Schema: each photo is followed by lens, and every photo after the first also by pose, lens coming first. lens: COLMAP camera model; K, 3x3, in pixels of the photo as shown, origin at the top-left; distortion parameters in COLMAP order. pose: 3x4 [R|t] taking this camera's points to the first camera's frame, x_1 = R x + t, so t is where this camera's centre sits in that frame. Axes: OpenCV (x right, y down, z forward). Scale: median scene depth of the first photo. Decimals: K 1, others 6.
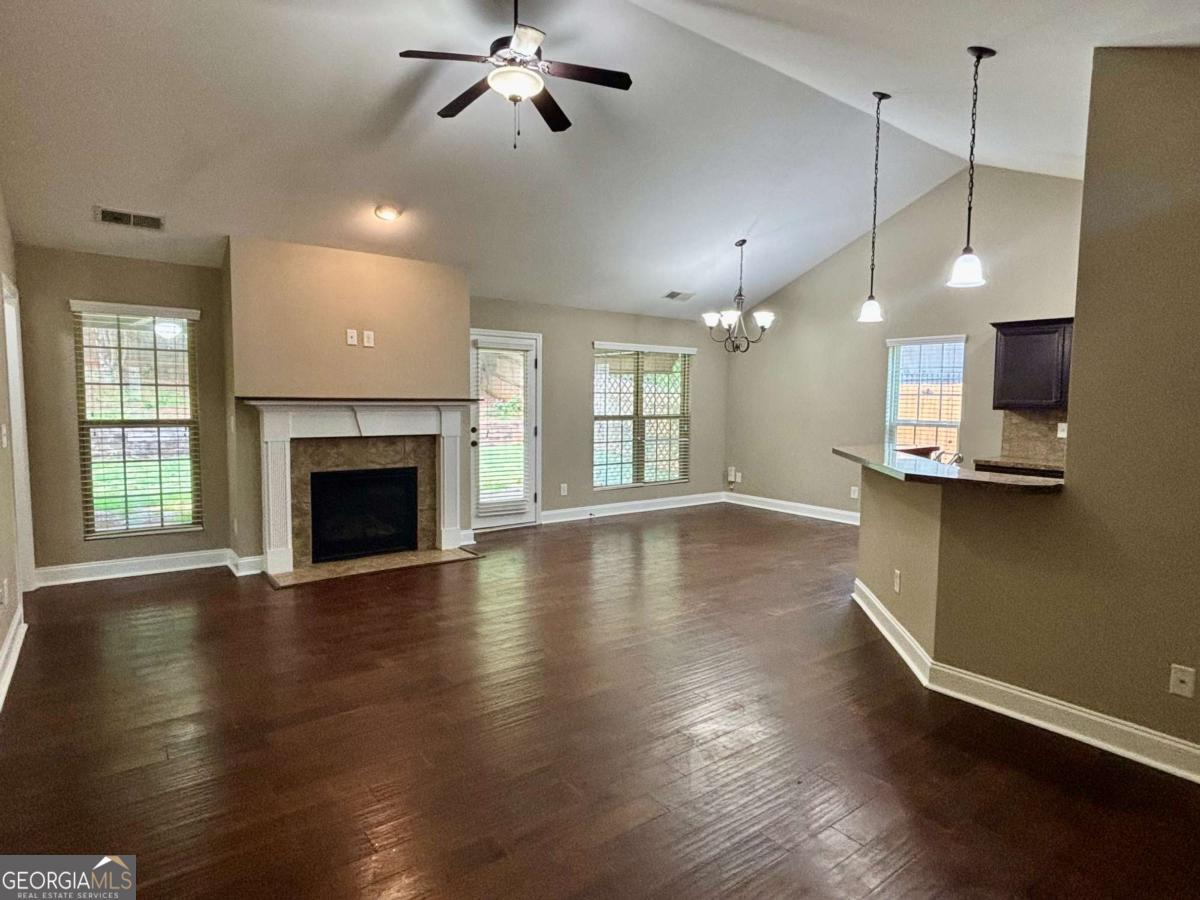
lens RADIAL K [[660.3, 0, 600.0], [0, 660.3, 448.3], [0, 0, 1]] dist [-0.001486, -0.001008]
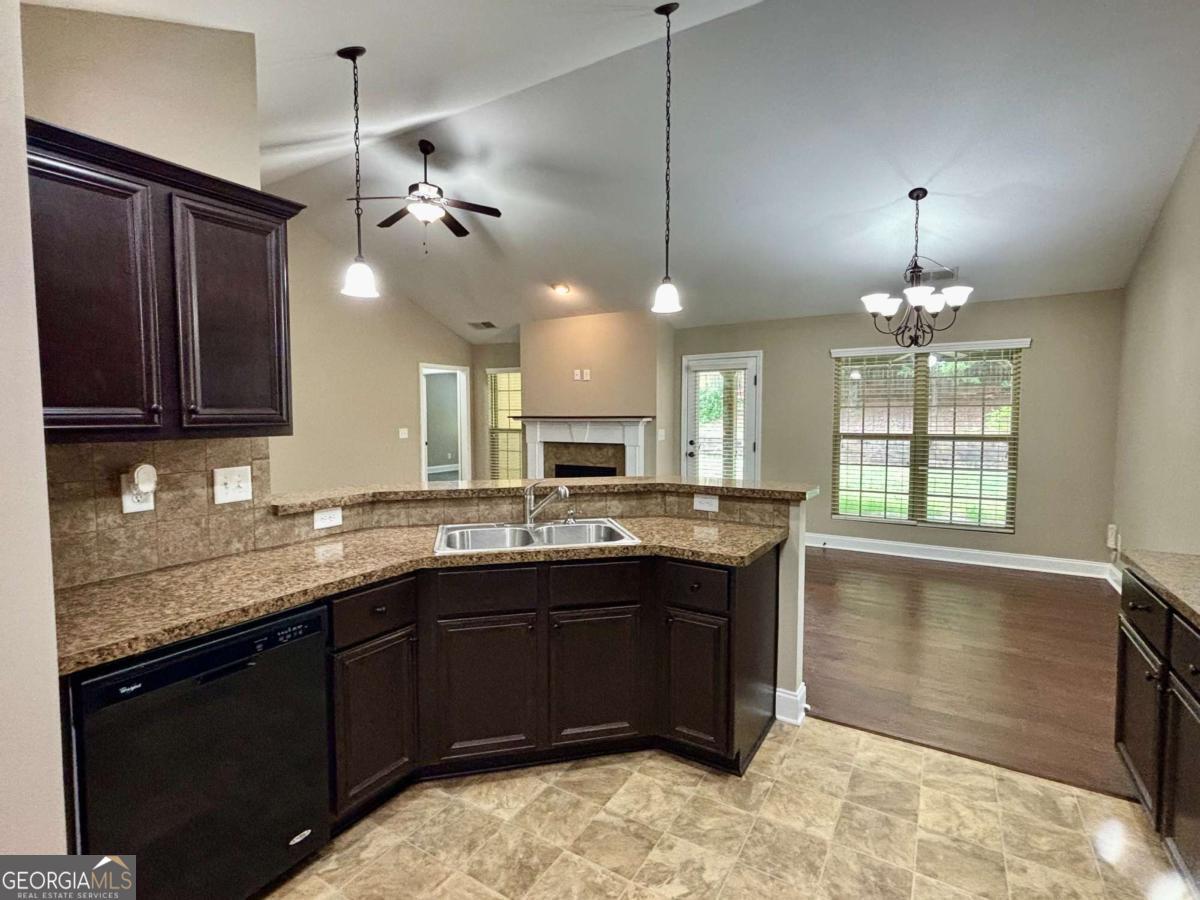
lens RADIAL K [[564.5, 0, 601.1], [0, 564.5, 440.0], [0, 0, 1]] dist [-0.004689, -0.001077]
pose [[0.366148, 0.031202, -0.930033, 0.823268], [-0.063549, 0.997943, 0.008461, -0.037970], [0.928384, 0.056005, 0.367378, 0.603288]]
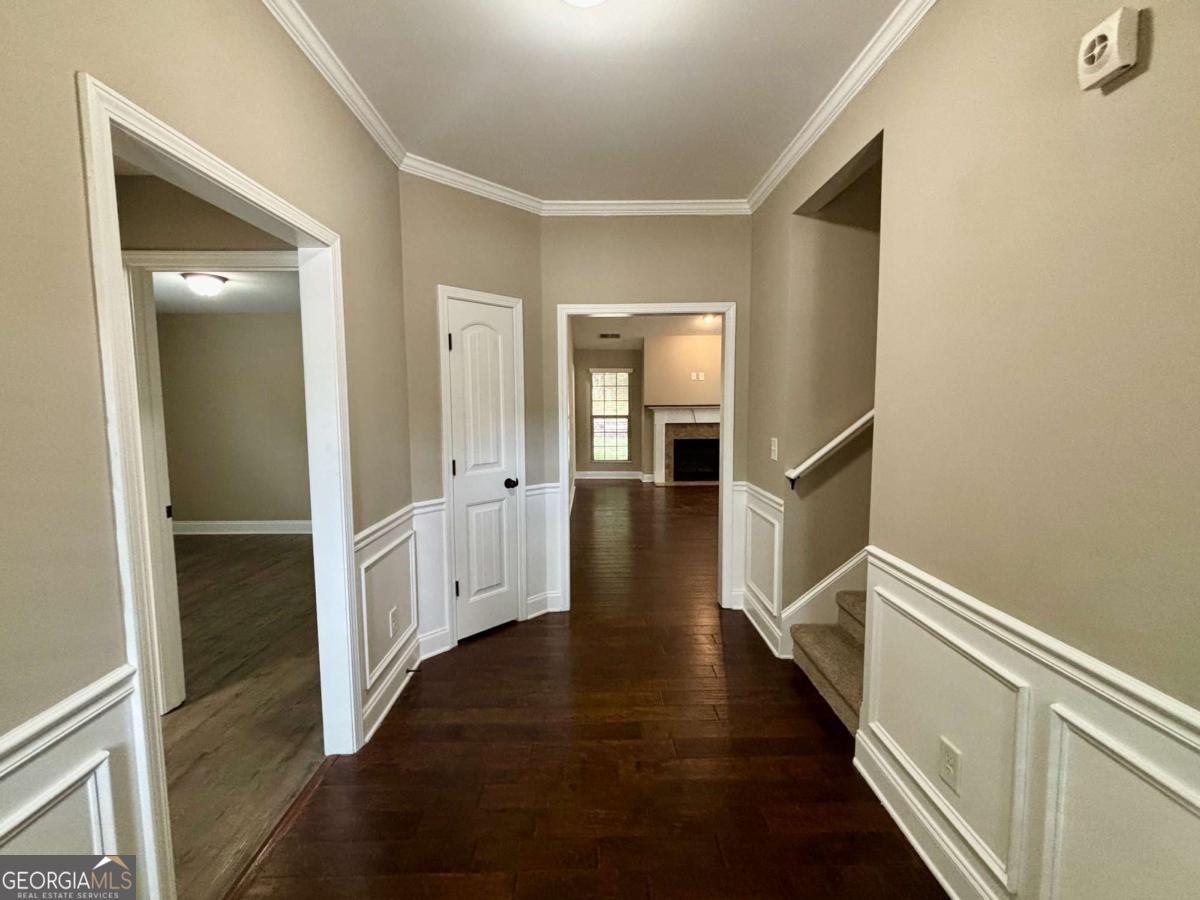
lens RADIAL K [[533.4, 0, 595.8], [0, 533.4, 448.6], [0, 0, 1]] dist [0.010067, -0.000880]
pose [[0.802249, 0.033793, -0.596032, 0.405150], [-0.027651, 0.999428, 0.019447, 0.039812], [0.596349, 0.000880, 0.802725, -0.567633]]
